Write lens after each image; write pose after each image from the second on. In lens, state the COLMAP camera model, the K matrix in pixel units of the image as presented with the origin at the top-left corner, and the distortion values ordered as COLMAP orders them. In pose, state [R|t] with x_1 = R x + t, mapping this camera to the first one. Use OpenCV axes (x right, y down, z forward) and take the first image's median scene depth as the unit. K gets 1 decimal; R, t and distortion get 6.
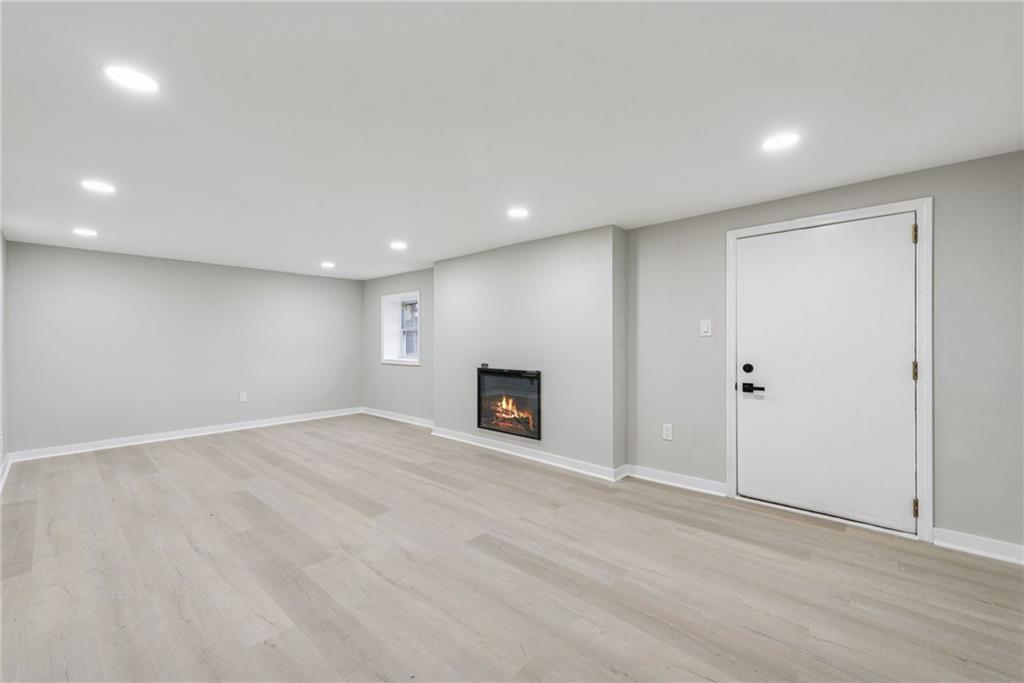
lens RADIAL K [[414.9, 0, 512.0], [0, 414.9, 341.5], [0, 0, 1]] dist [0.017210, 0.000026]
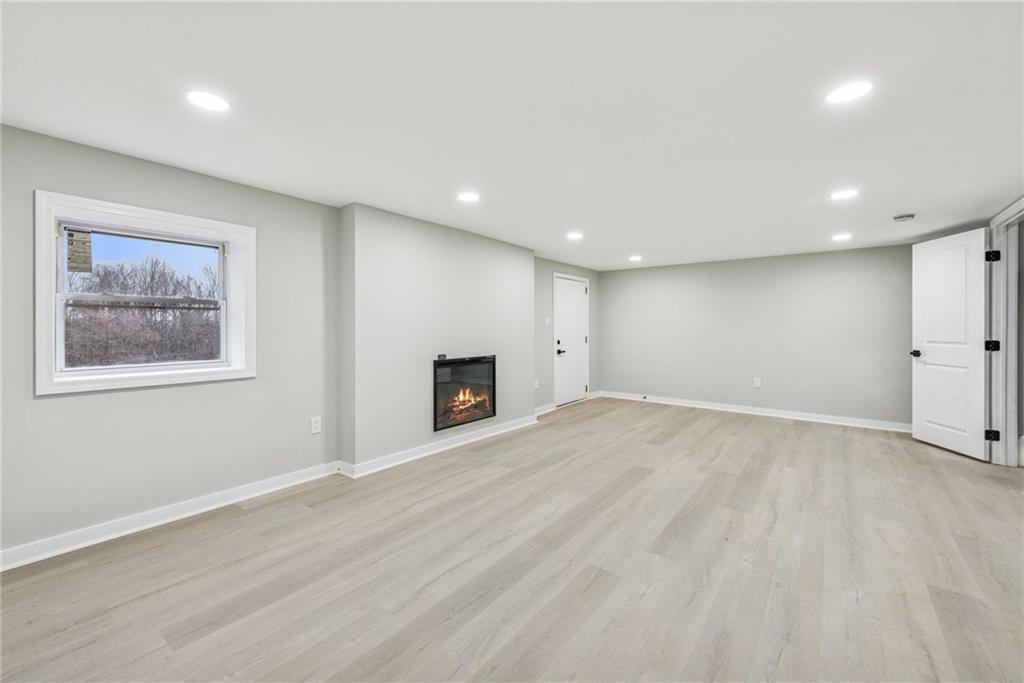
lens RADIAL K [[402.8, 0, 510.7], [0, 402.8, 329.3], [0, 0, 1]] dist [0.017318, -0.000128]
pose [[-0.061647, 0.002145, 0.998096, -1.025743], [0.004371, 0.999989, -0.001879, 0.003140], [-0.998088, 0.004247, -0.061656, 1.016193]]
